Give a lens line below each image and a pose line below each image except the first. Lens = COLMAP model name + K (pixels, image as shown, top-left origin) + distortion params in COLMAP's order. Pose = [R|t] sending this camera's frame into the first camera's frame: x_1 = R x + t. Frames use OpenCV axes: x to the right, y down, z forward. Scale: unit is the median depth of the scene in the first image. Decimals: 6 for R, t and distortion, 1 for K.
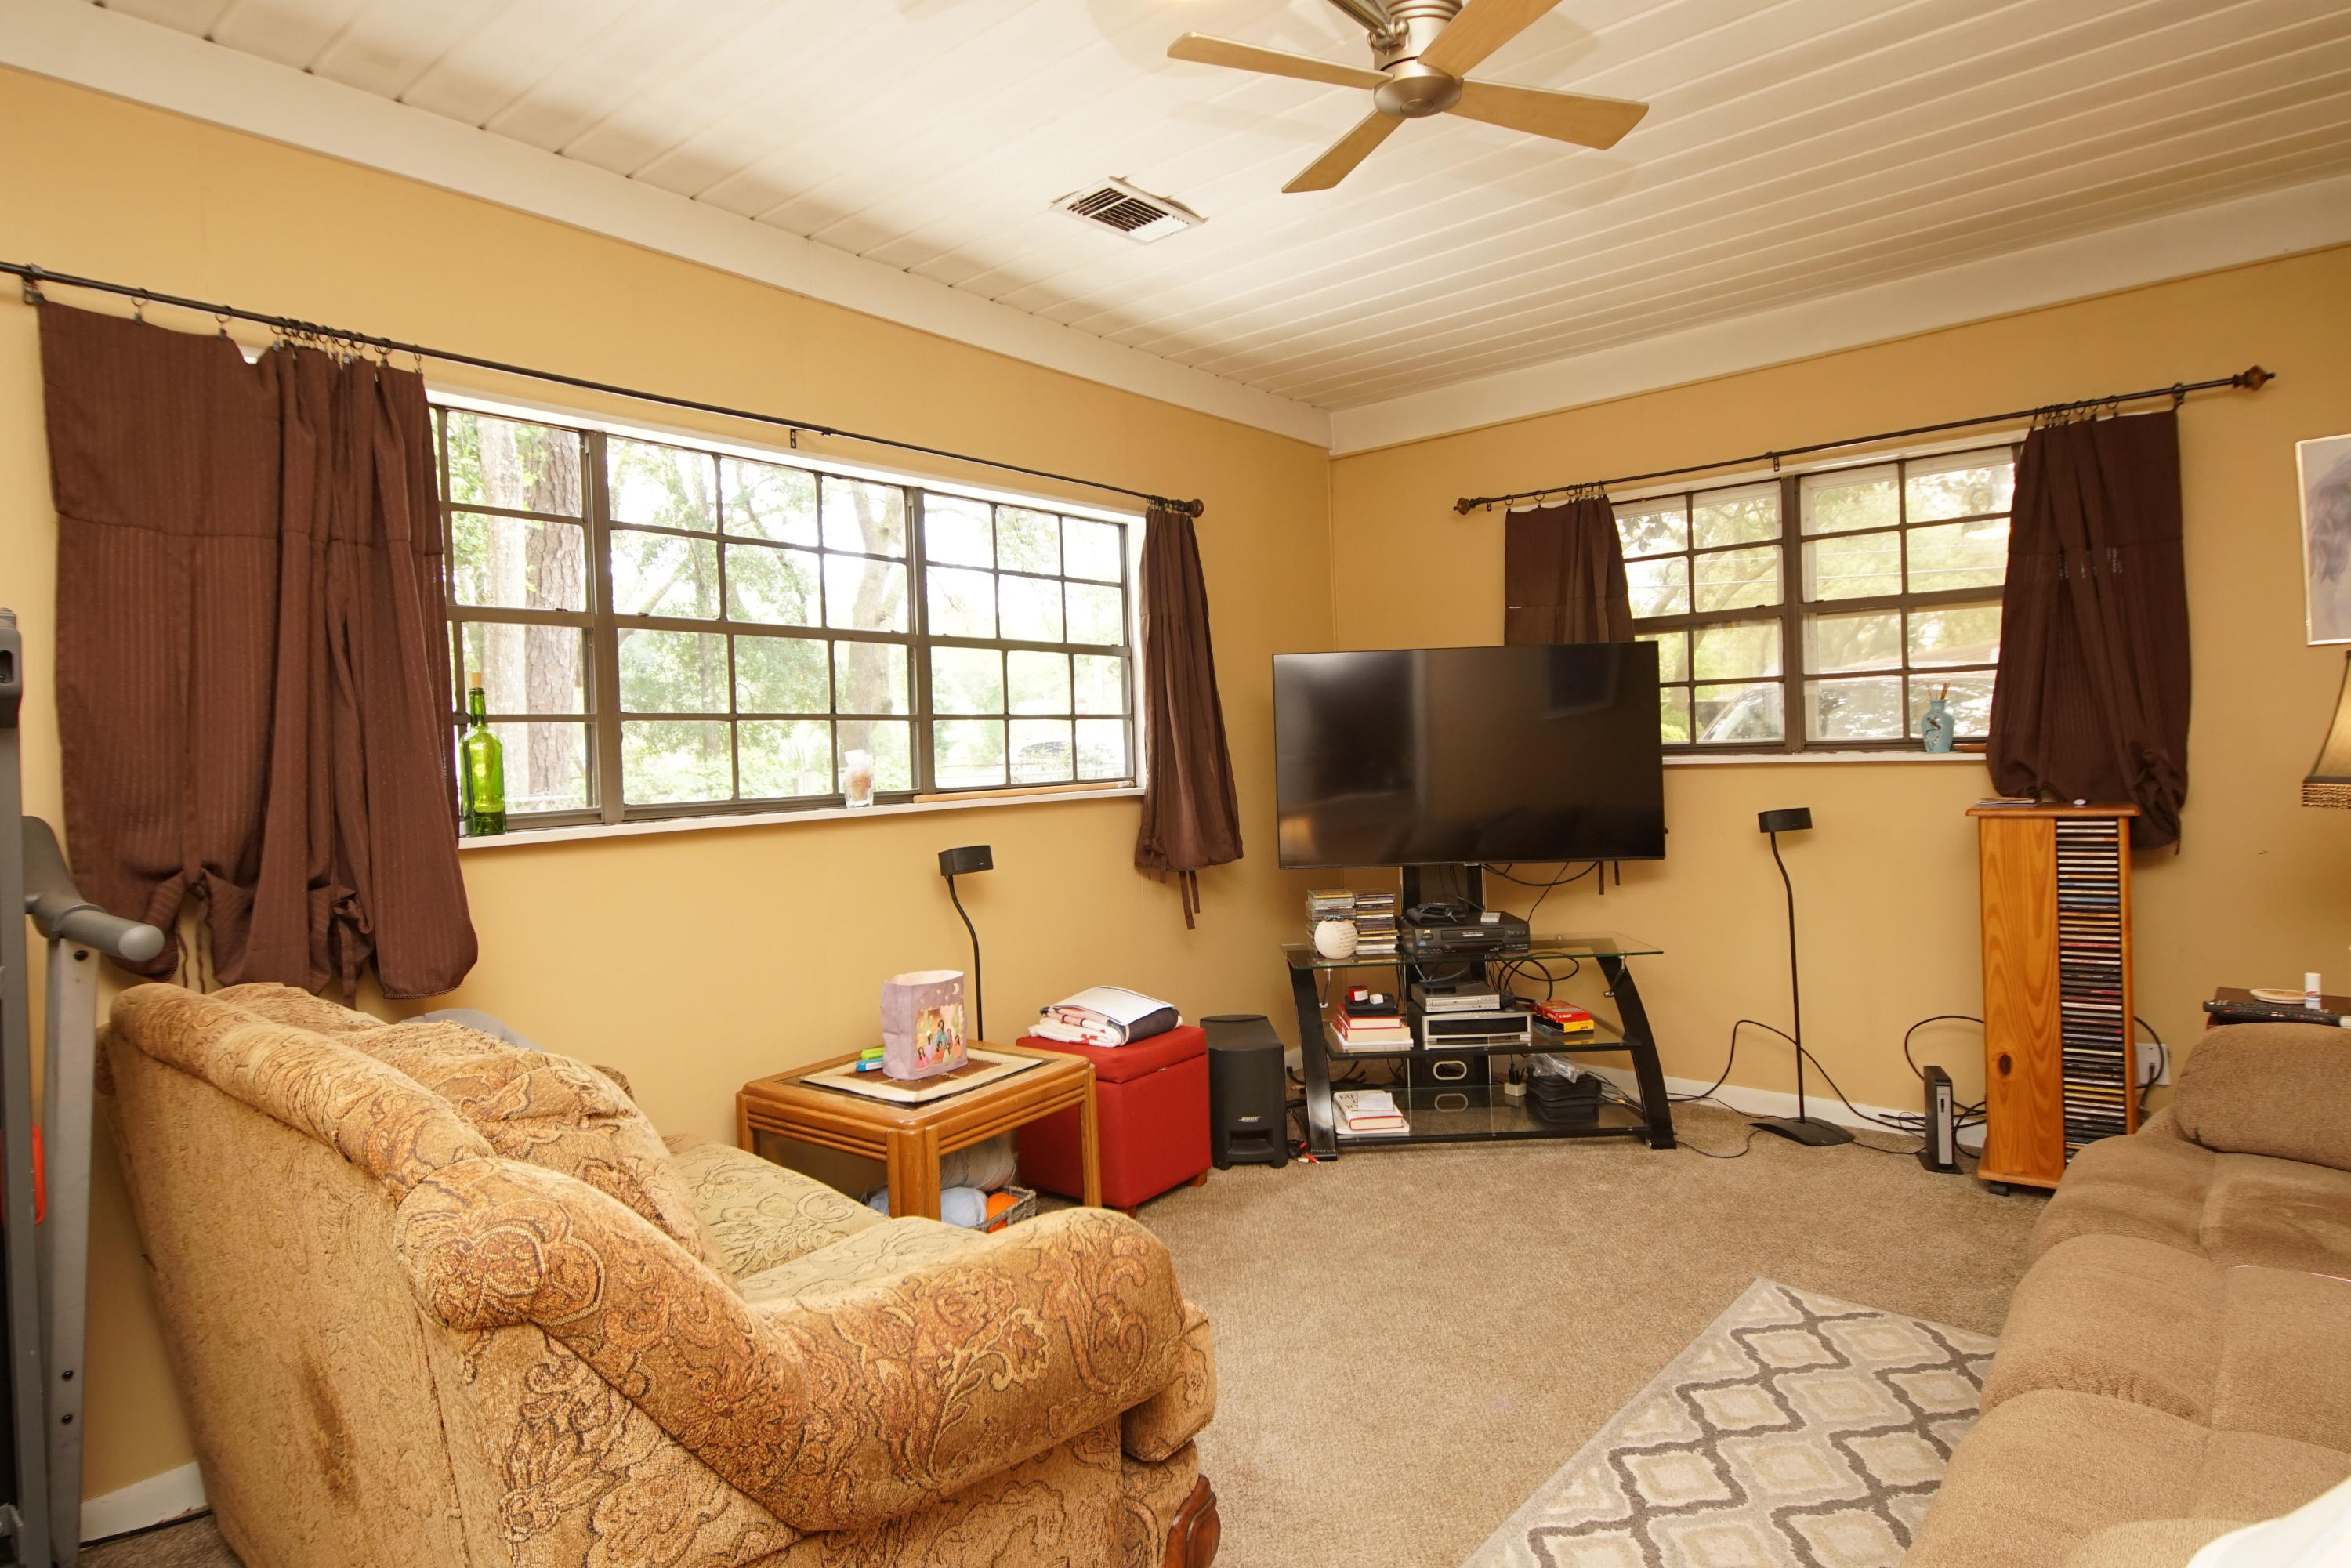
lens RADIAL K [[1259.2, 0, 1155.9], [0, 1259.2, 770.6], [0, 0, 1]] dist [0.044020, -0.042063]
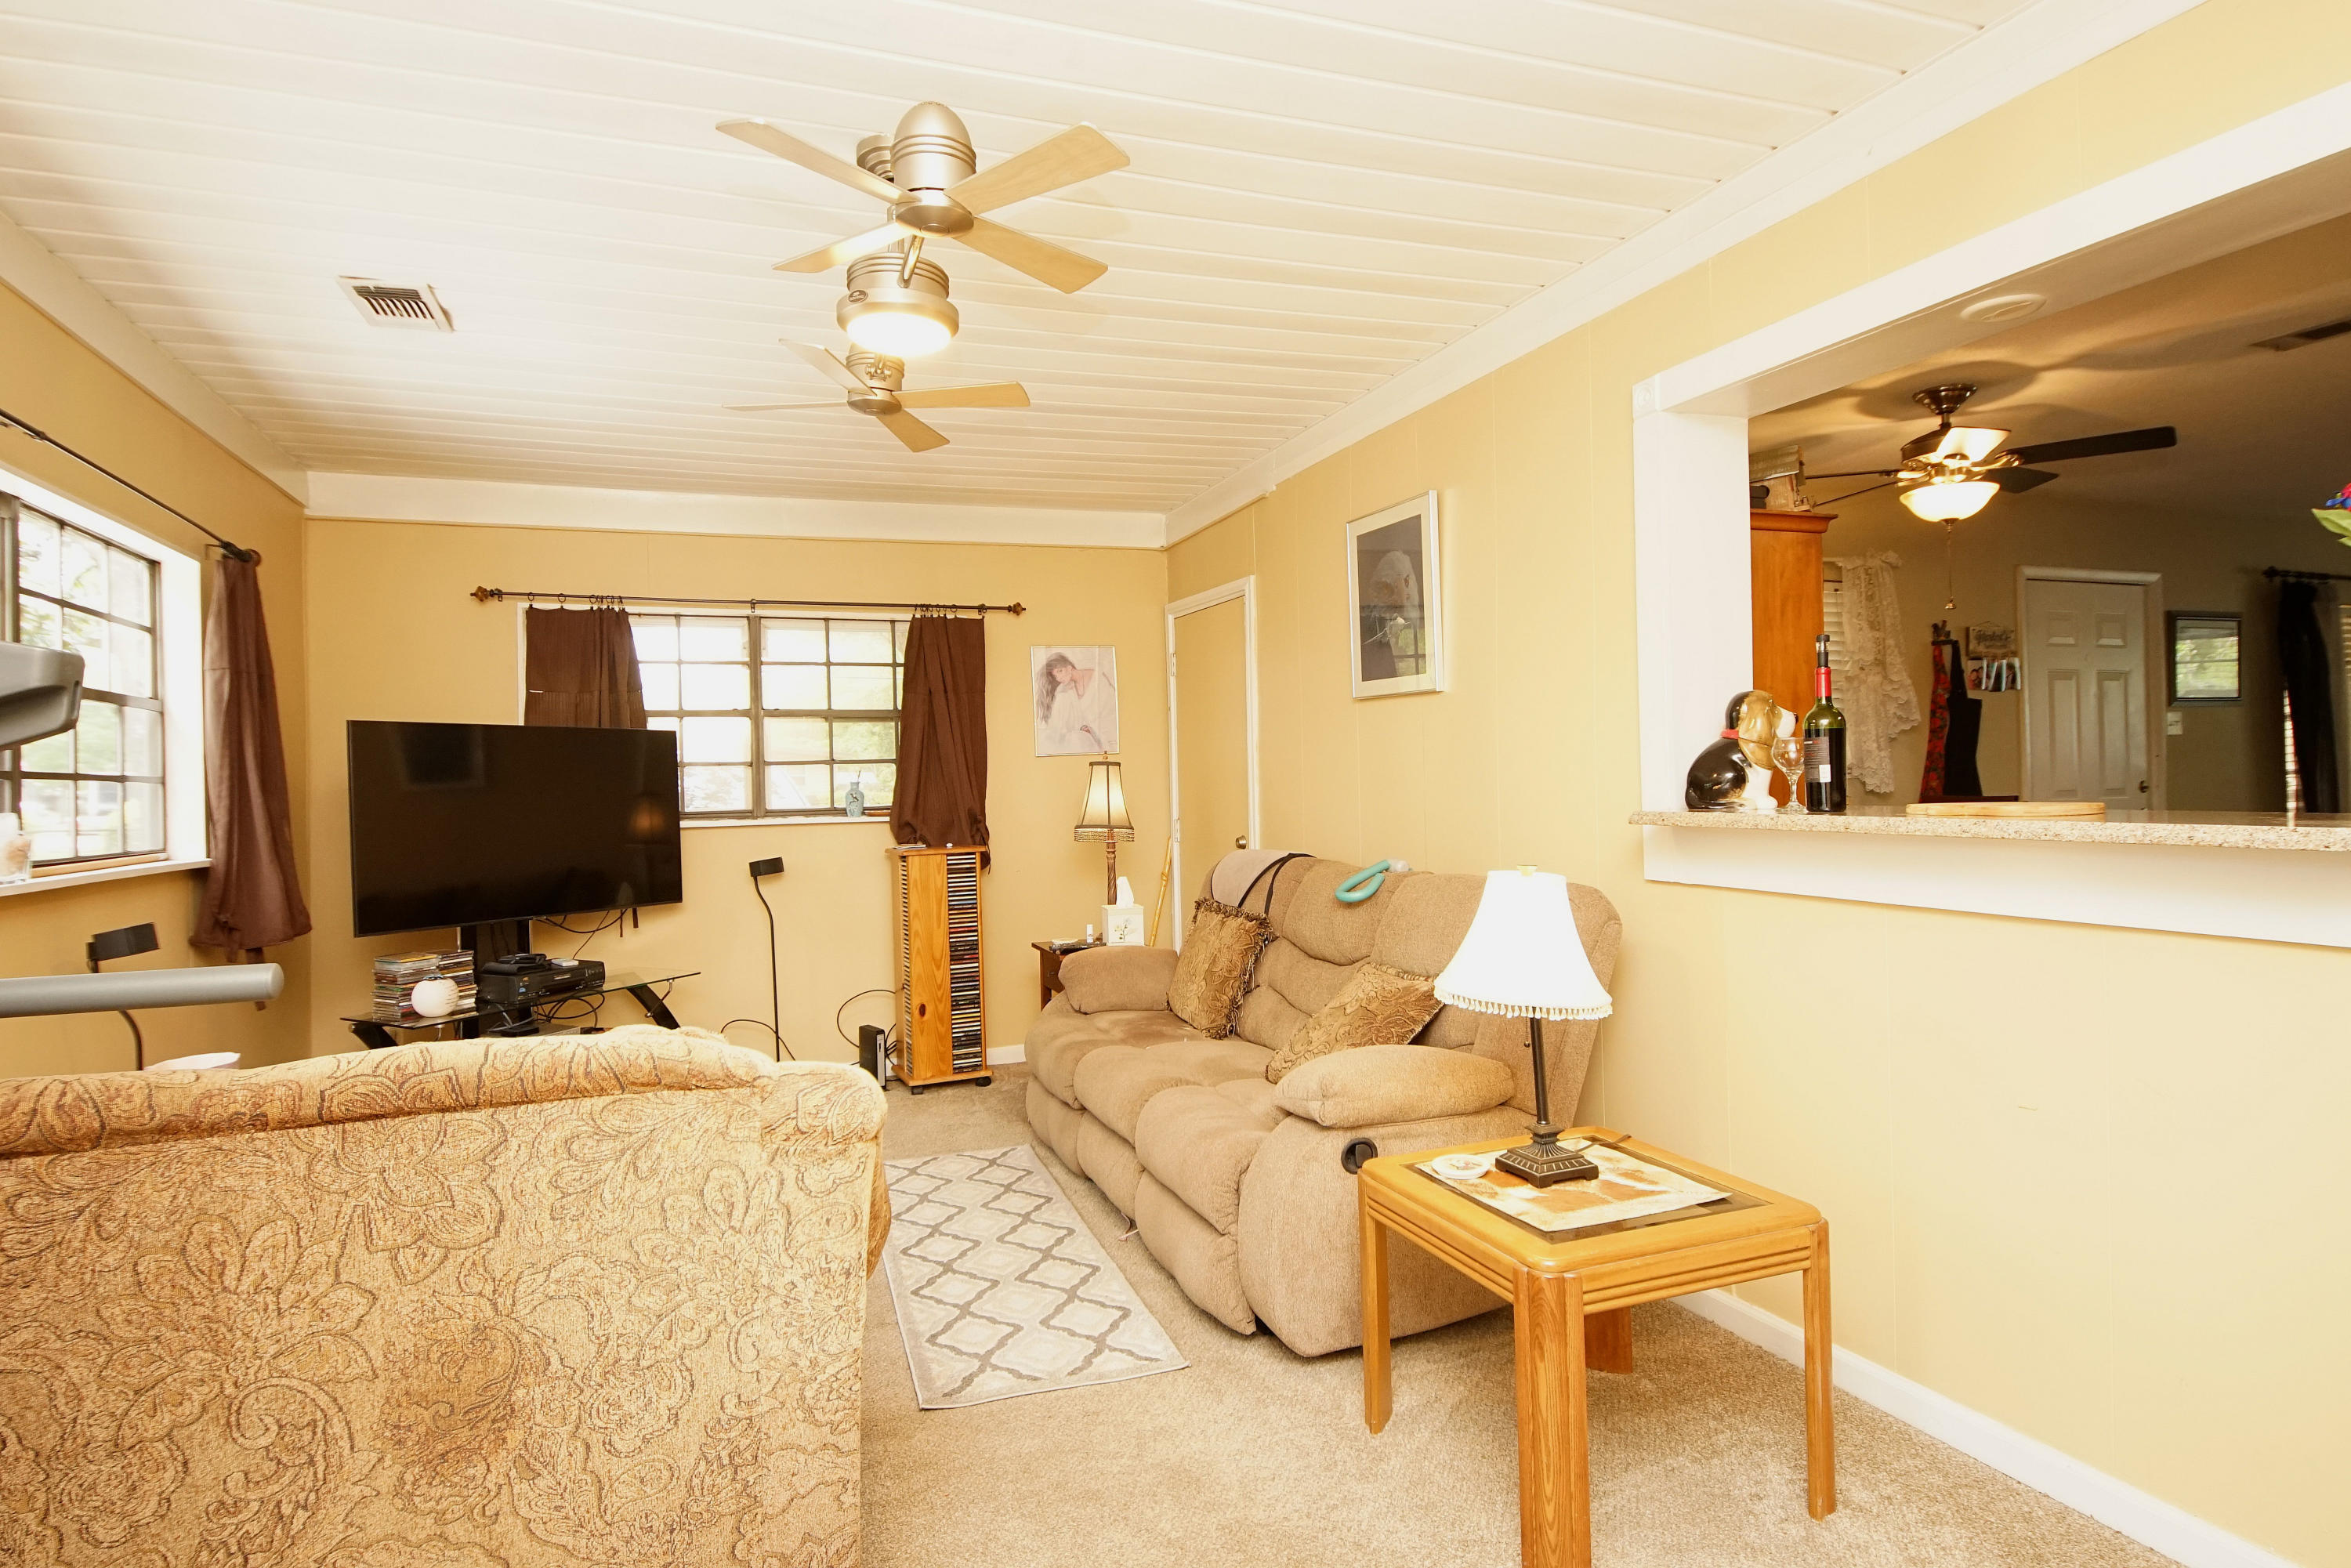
lens RADIAL K [[1259.2, 0, 1155.9], [0, 1259.2, 770.6], [0, 0, 1]] dist [0.044020, -0.042063]
pose [[0.497060, 0.029725, 0.867207, -0.508554], [0.025252, 0.998494, -0.048699, 0.013054], [-0.867349, 0.046105, 0.495561, -0.048580]]
